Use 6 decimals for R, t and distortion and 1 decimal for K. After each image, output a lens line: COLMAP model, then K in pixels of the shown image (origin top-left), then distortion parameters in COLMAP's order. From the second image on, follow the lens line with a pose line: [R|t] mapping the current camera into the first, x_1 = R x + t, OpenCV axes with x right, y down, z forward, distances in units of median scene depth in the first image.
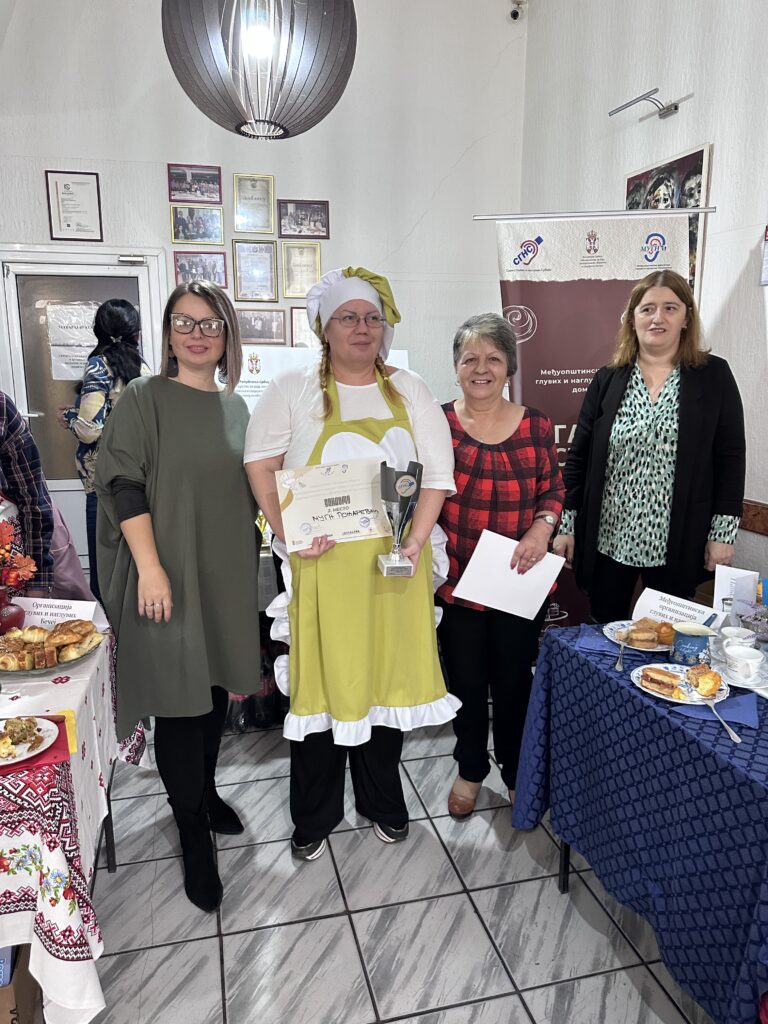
lens RADIAL K [[732.1, 0, 380.4], [0, 732.1, 513.4], [0, 0, 1]] dist [0.000449, -0.010528]
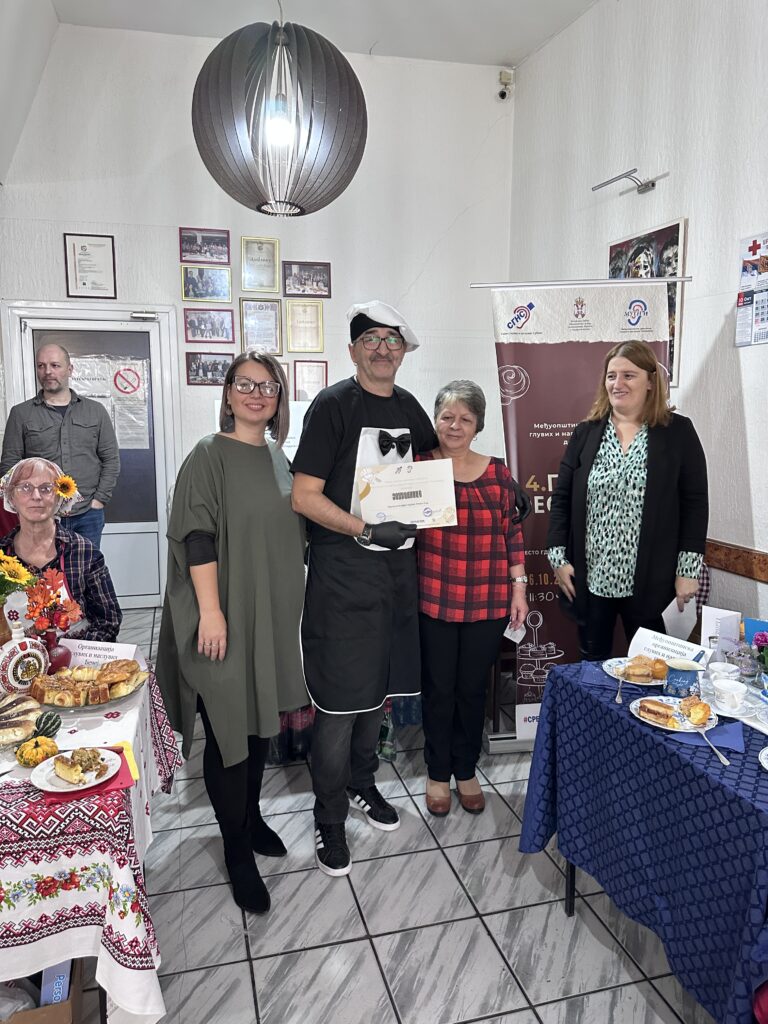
lens RADIAL K [[731.8, 0, 381.7], [0, 731.8, 508.1], [0, 0, 1]] dist [0.005217, -0.016346]
pose [[0.999764, -0.001659, 0.021653, -0.046322], [0.002997, 0.998078, -0.061899, -0.009645], [-0.021508, 0.061949, 0.997848, -0.095884]]
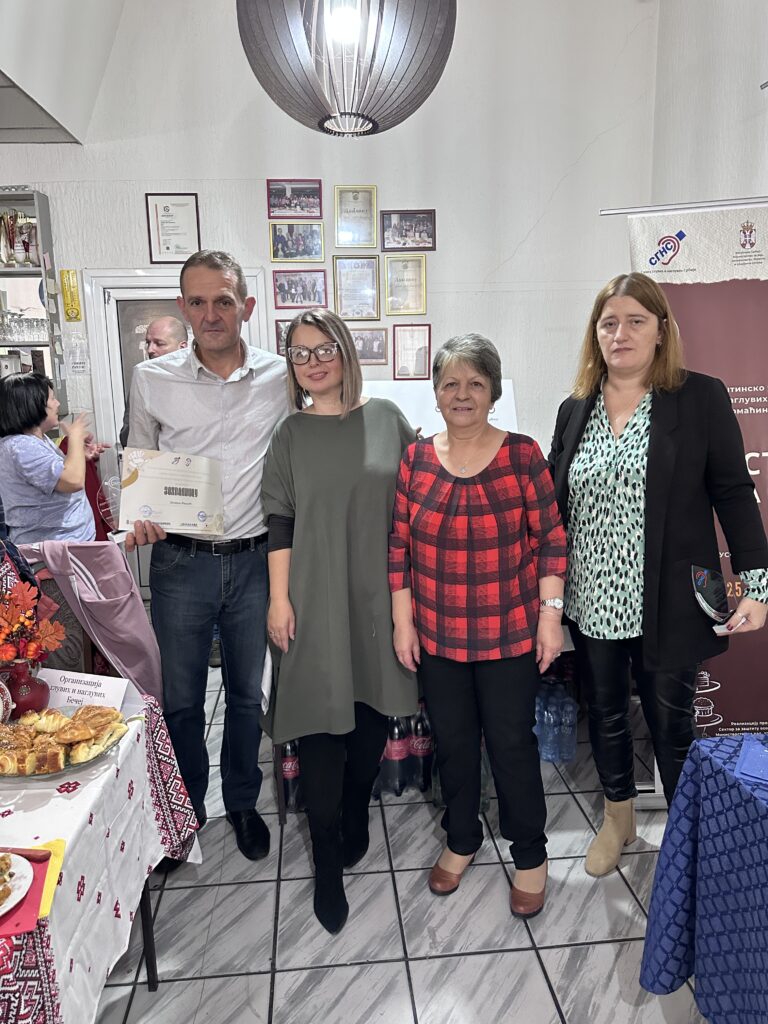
lens RADIAL K [[732.6, 0, 387.1], [0, 732.6, 511.4], [0, 0, 1]] dist [-0.003538, -0.005647]
pose [[0.988350, 0.006223, -0.152071, 0.029190], [-0.009863, 0.999682, -0.023195, -0.051499], [0.151879, 0.024424, 0.988097, 0.196118]]
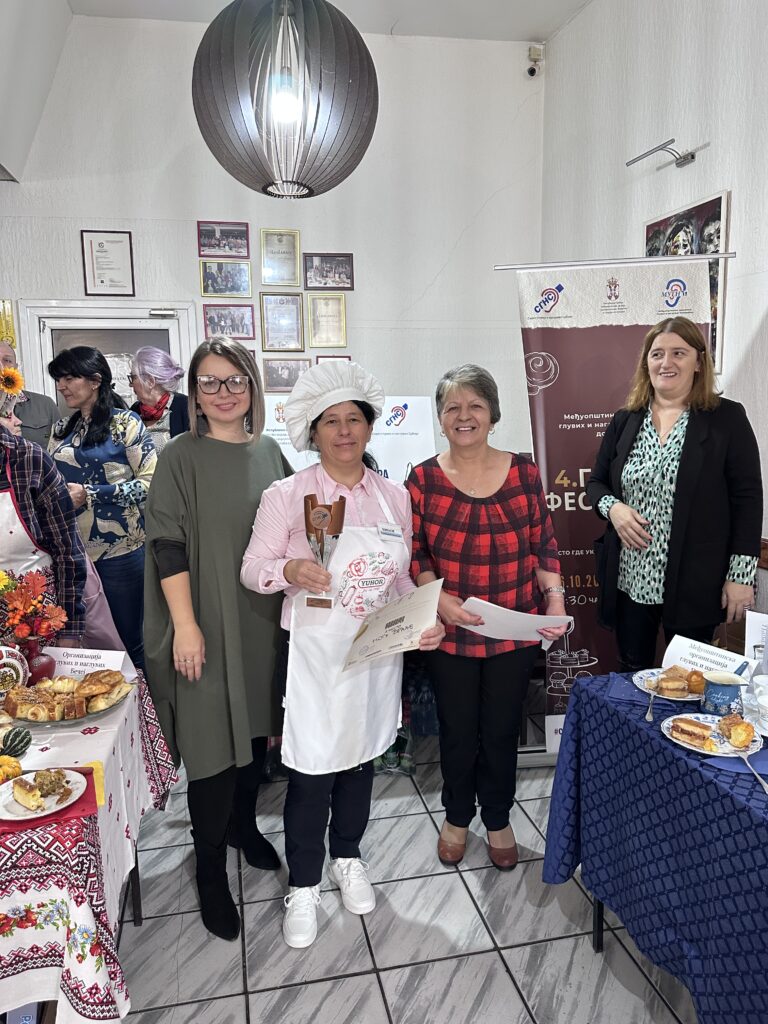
lens RADIAL K [[732.4, 0, 382.4], [0, 732.4, 515.9], [0, 0, 1]] dist [0.001490, -0.012586]
pose [[0.999391, -0.009882, -0.033459, 0.002778], [0.008088, 0.998544, -0.053342, -0.008987], [0.033938, 0.053039, 0.998016, -0.008019]]
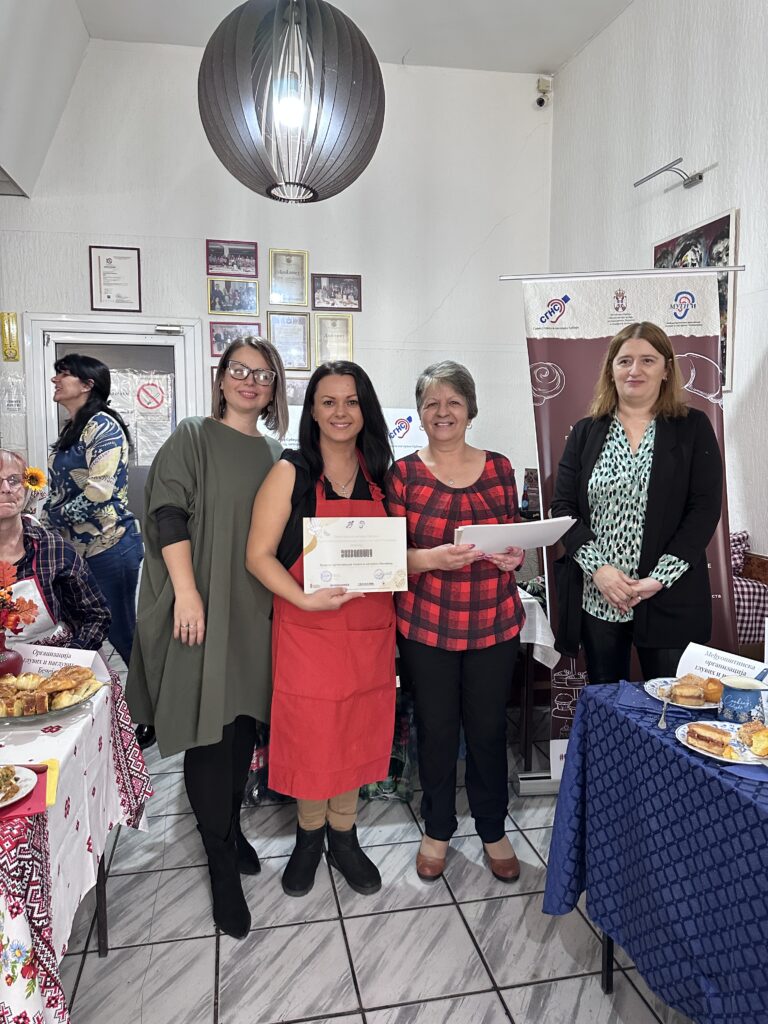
lens RADIAL K [[731.4, 0, 392.6], [0, 731.4, 507.7], [0, 0, 1]] dist [0.000084, -0.007961]
pose [[0.999459, 0.004057, -0.032646, 0.018819], [-0.007888, 0.992974, -0.118069, 0.044830], [0.031938, 0.118263, 0.992469, 0.052266]]
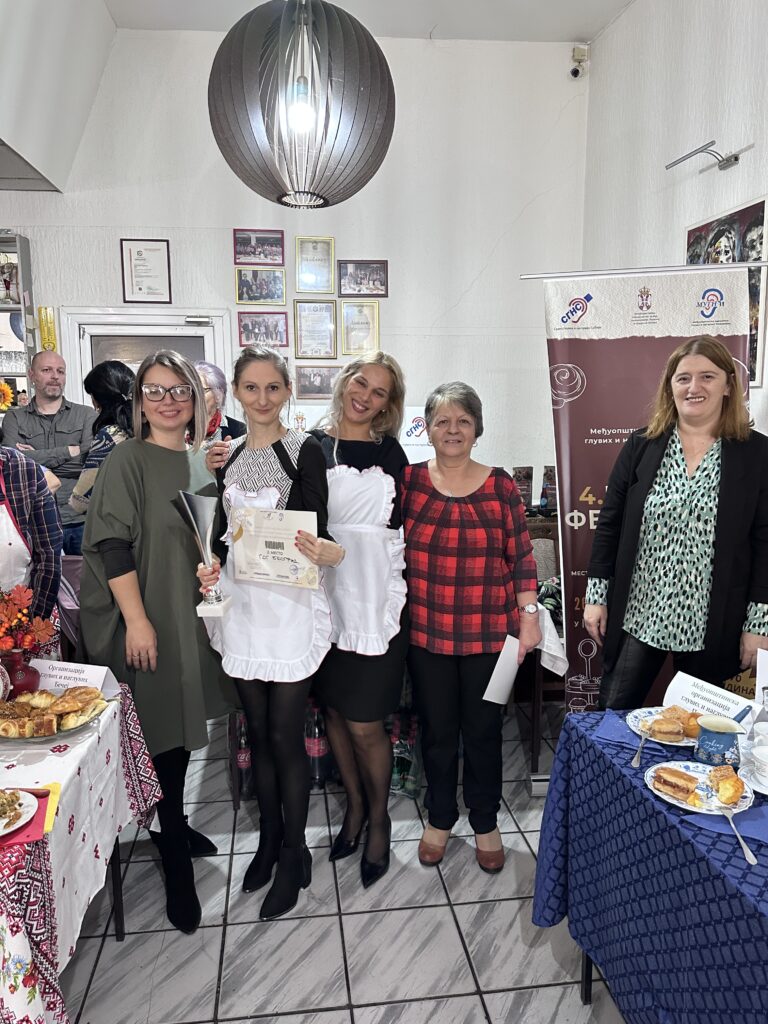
lens RADIAL K [[732.1, 0, 380.4], [0, 732.1, 513.4], [0, 0, 1]] dist [0.000449, -0.010528]
pose [[0.993502, 0.012615, -0.113117, 0.090266], [-0.019310, 0.998113, -0.058292, -0.036568], [0.112168, 0.060097, 0.991870, 0.026036]]
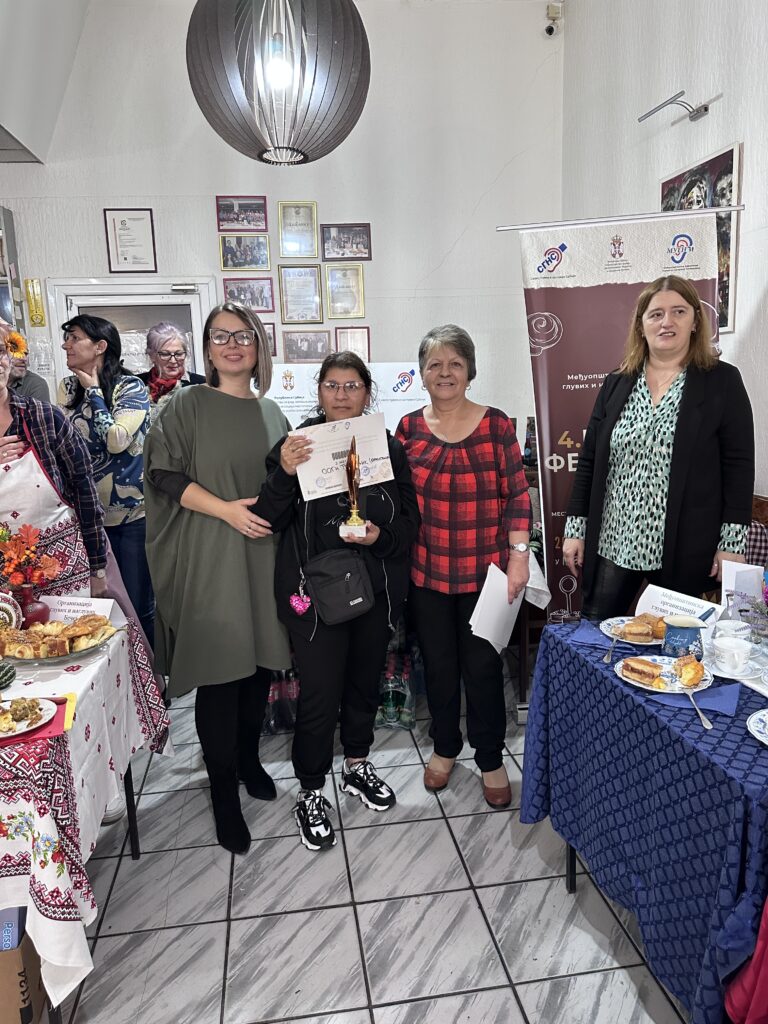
lens RADIAL K [[733.1, 0, 385.5], [0, 733.1, 516.3], [0, 0, 1]] dist [-0.004358, -0.005232]
pose [[0.995045, -0.016174, -0.098105, 0.105624], [0.013572, 0.999540, -0.027134, 0.031771], [0.098499, 0.025668, 0.994806, -0.025956]]
